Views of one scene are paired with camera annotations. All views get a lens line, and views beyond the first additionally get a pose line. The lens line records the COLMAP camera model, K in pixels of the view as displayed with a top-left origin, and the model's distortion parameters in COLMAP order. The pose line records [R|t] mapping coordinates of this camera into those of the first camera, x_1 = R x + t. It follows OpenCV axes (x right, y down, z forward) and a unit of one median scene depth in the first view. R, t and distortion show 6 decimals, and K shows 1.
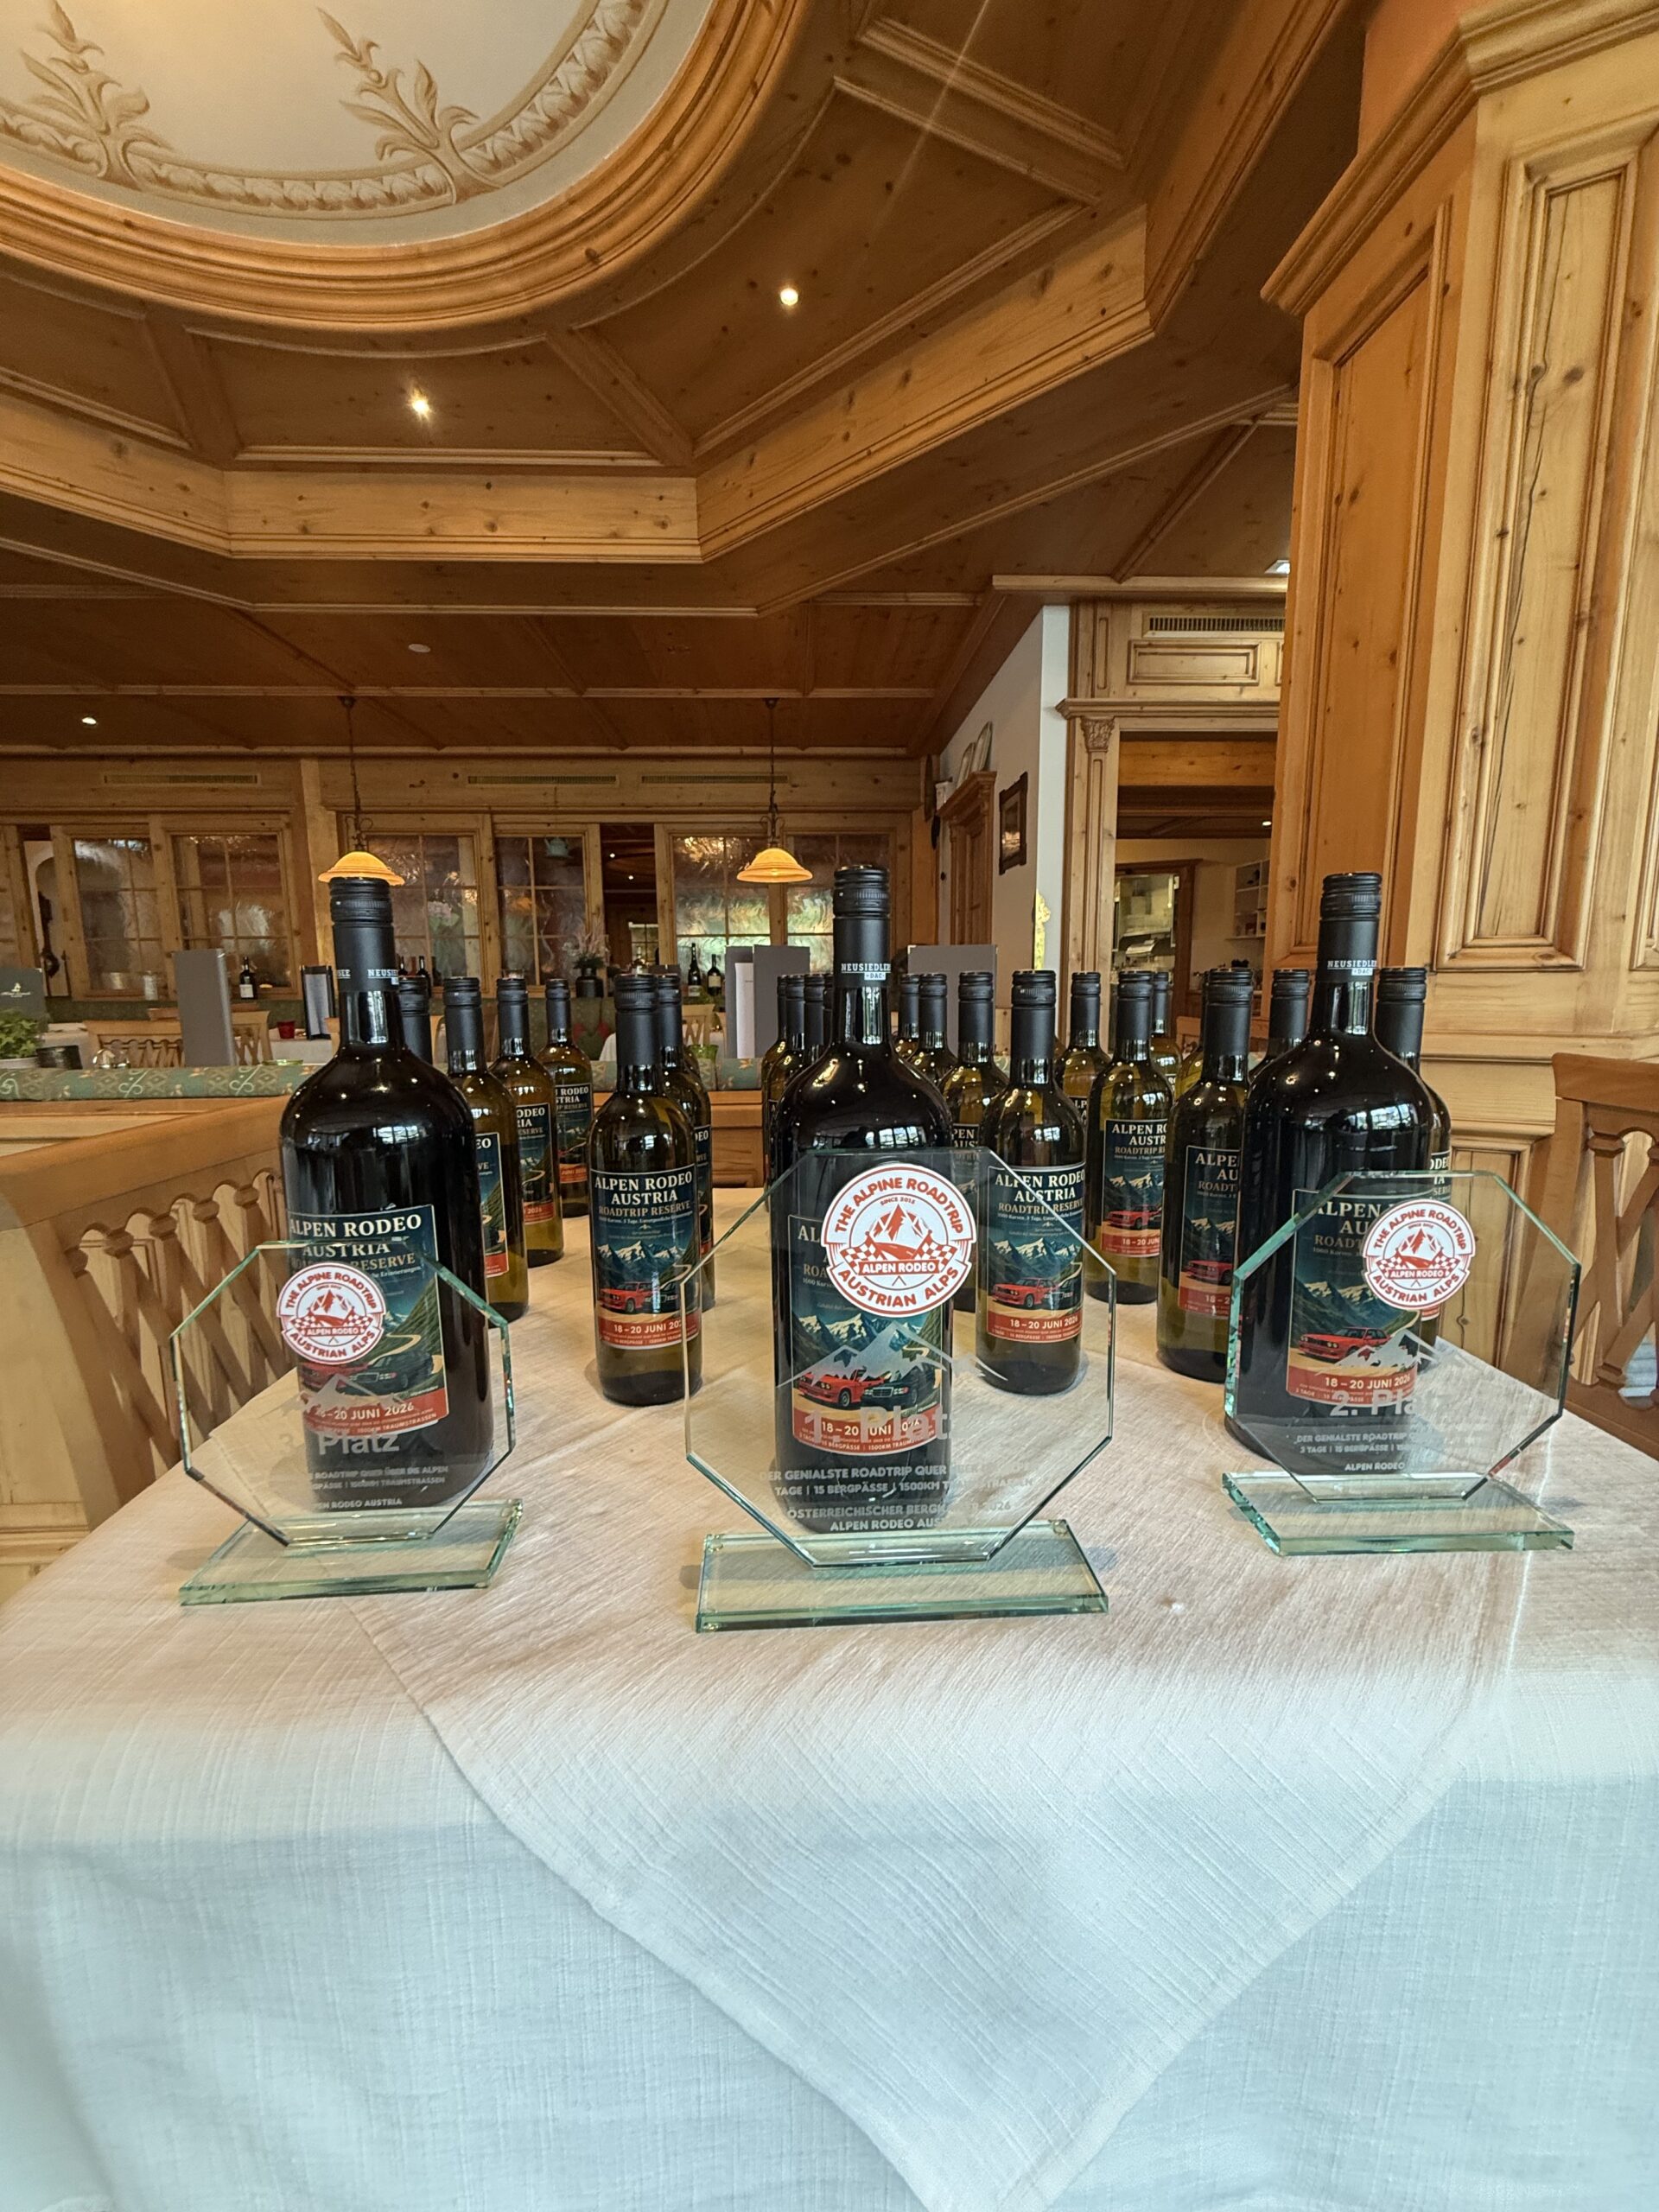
lens RADIAL K [[882.8, 0, 829.5], [0, 882.8, 1106.0], [0, 0, 1]] dist [0.001317, 0.000310]
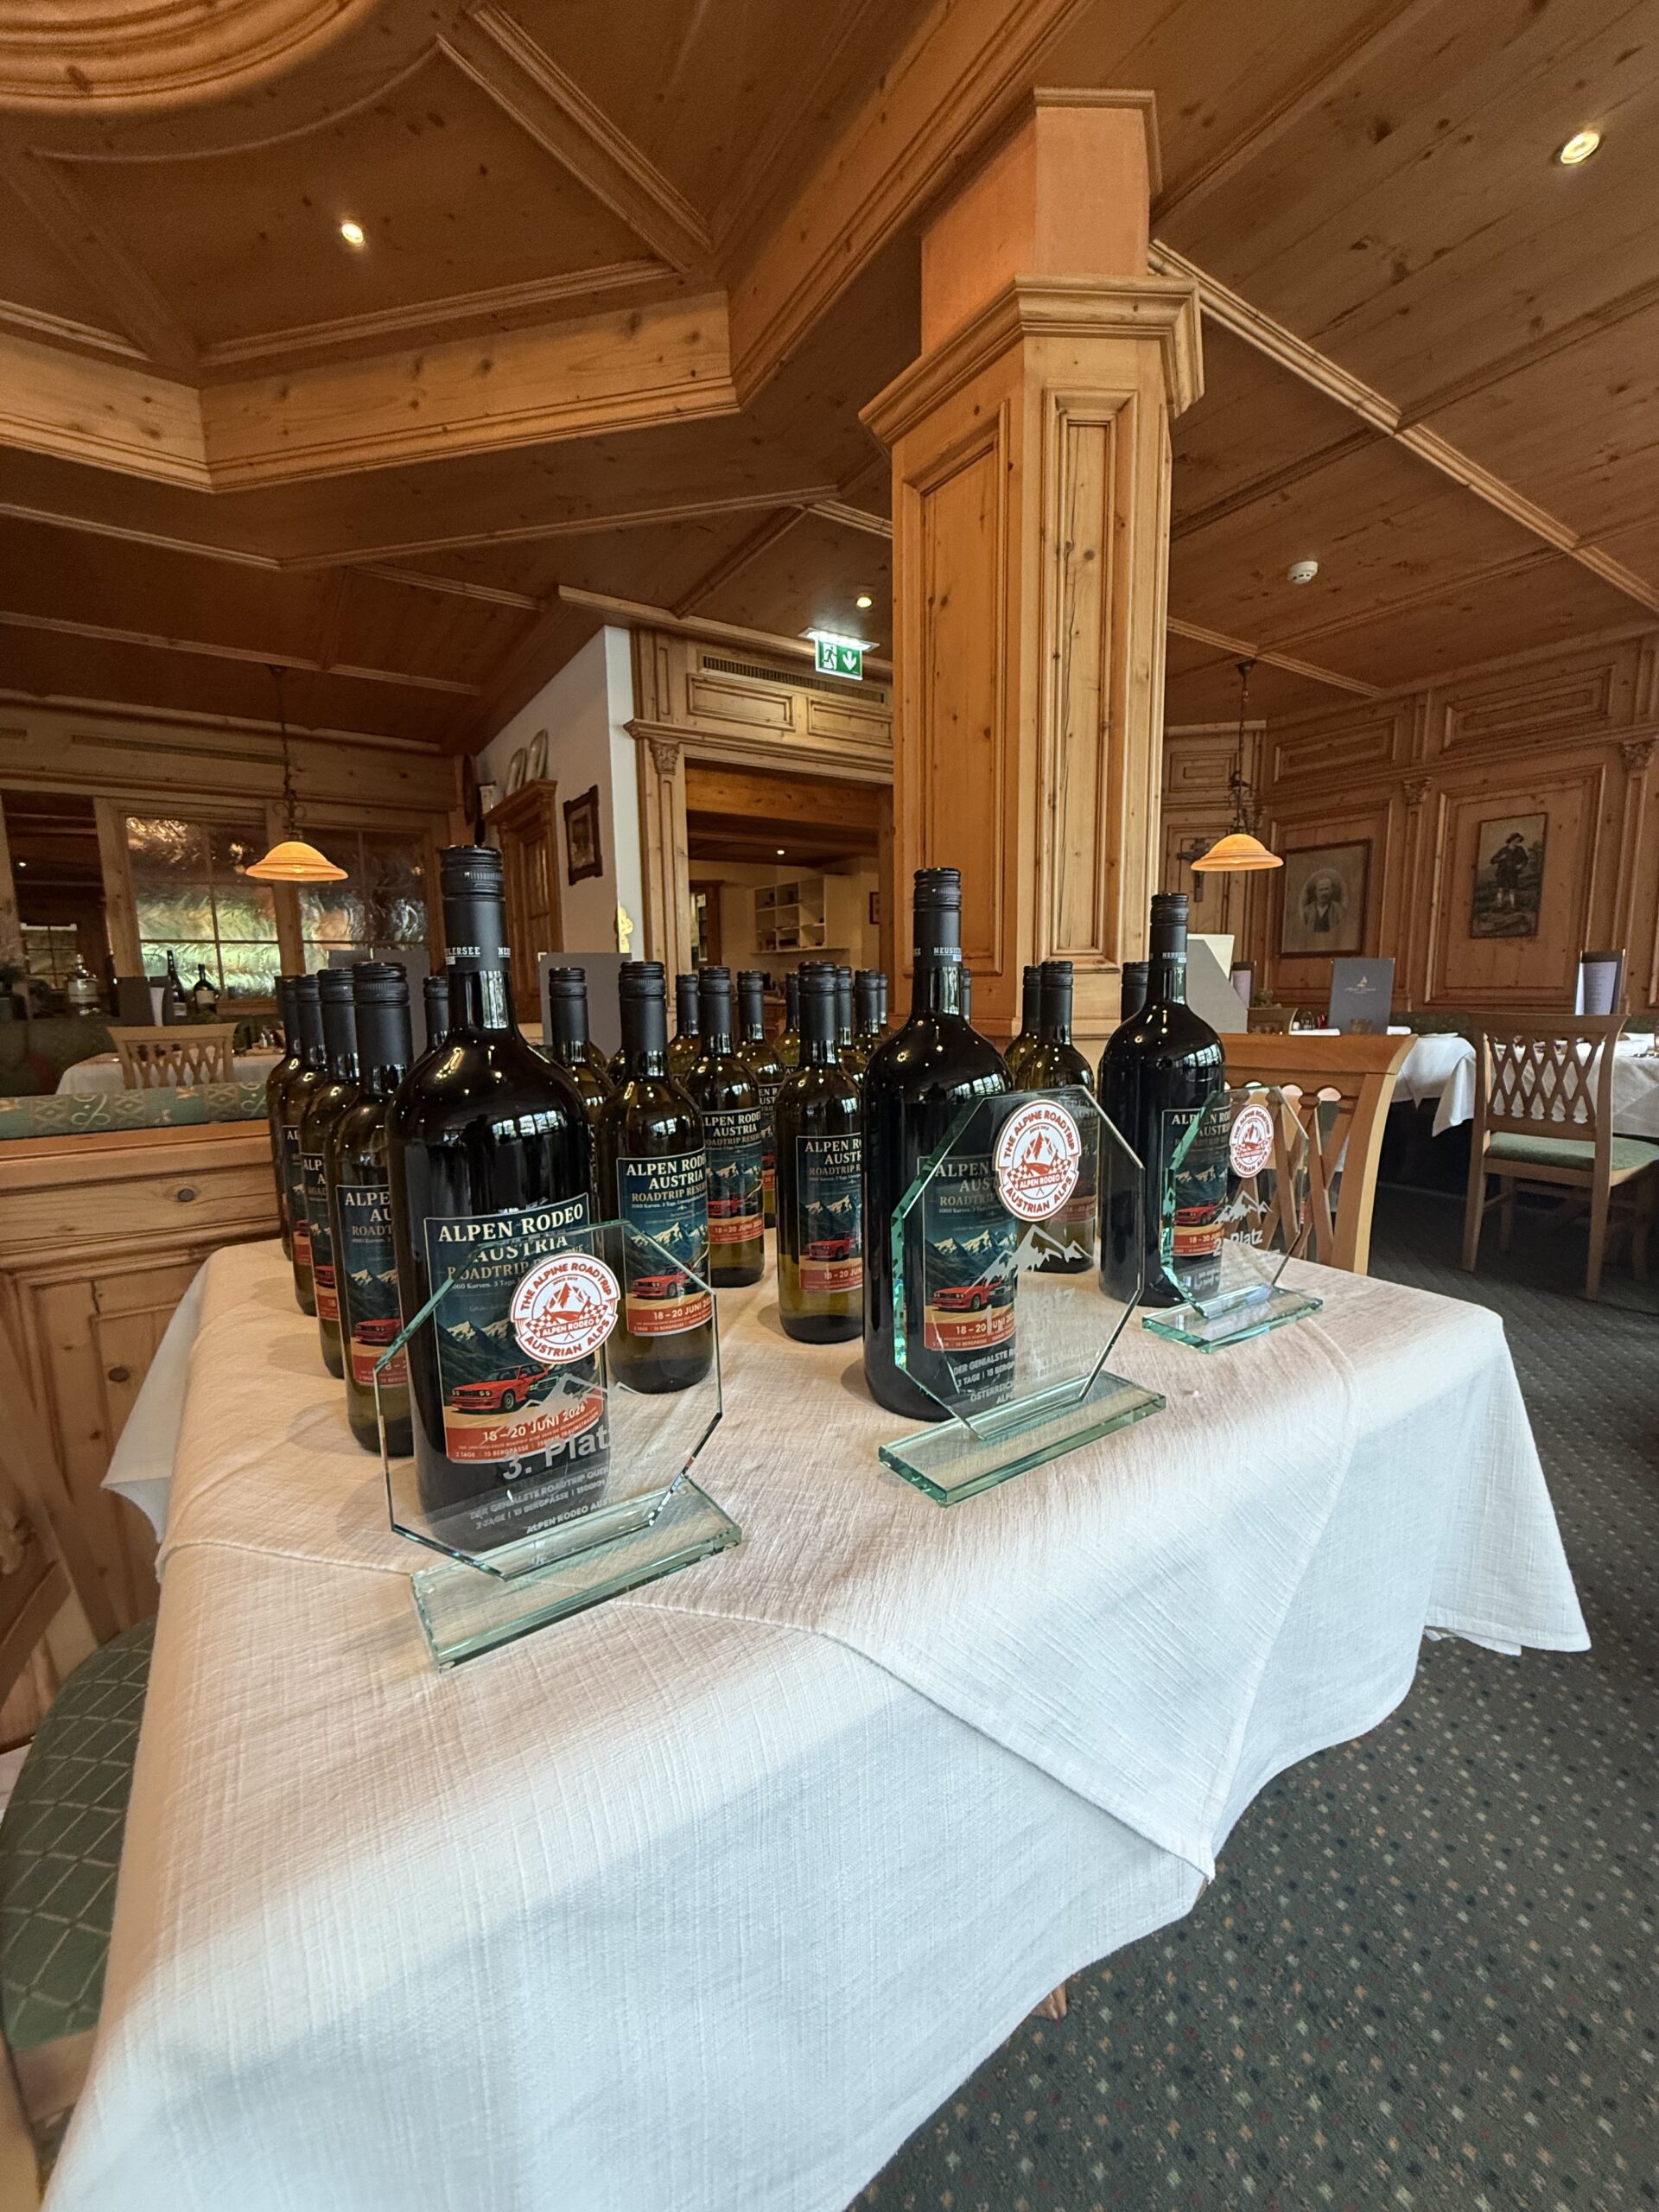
lens RADIAL K [[882.7, 0, 829.5], [0, 882.7, 1106.0], [0, 0, 1]] dist [0.003467, -0.000279]
pose [[0.859392, -0.075709, 0.505682, -0.152885], [0.083785, 0.996461, 0.006797, 0.007207], [-0.504407, 0.036527, 0.862693, 0.007152]]
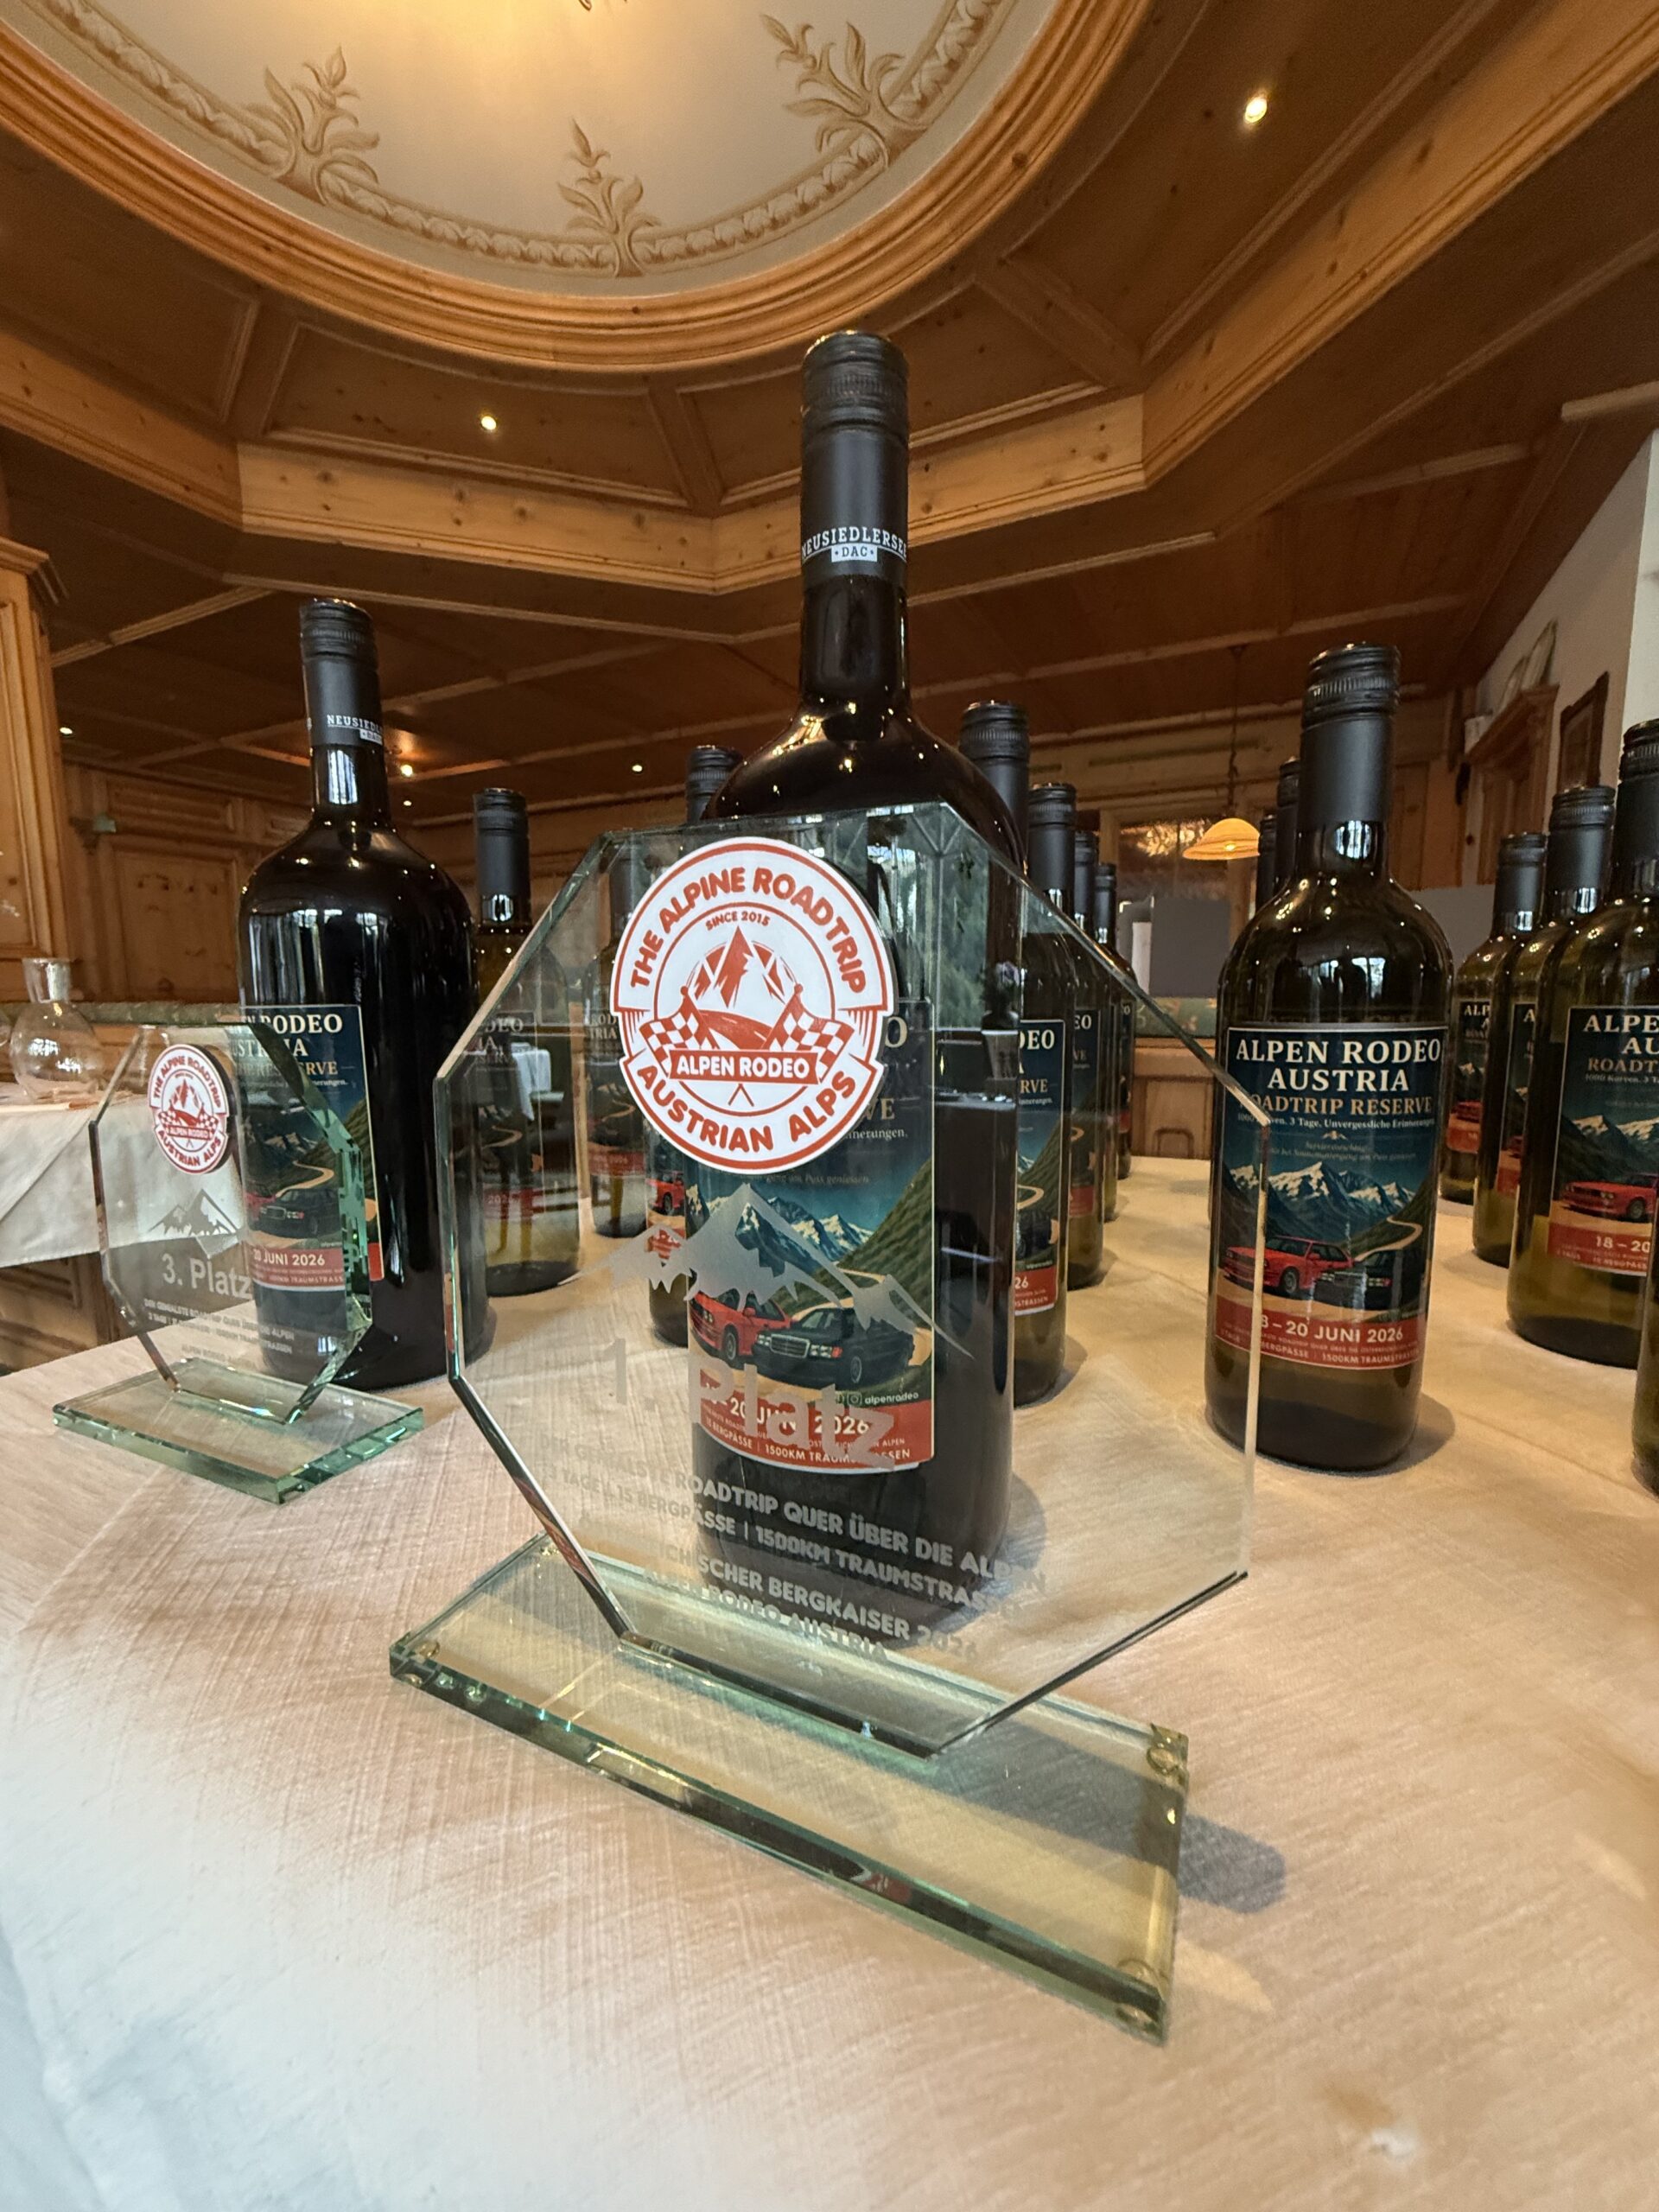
lens RADIAL K [[889.0, 0, 829.5], [0, 889.0, 1106.0], [0, 0, 1]] dist [-0.000149, 0.000610]
pose [[0.874809, 0.063108, -0.480340, 0.064538], [-0.070588, 0.997502, 0.002497, 0.036806], [0.479298, 0.031722, 0.877079, 0.111765]]
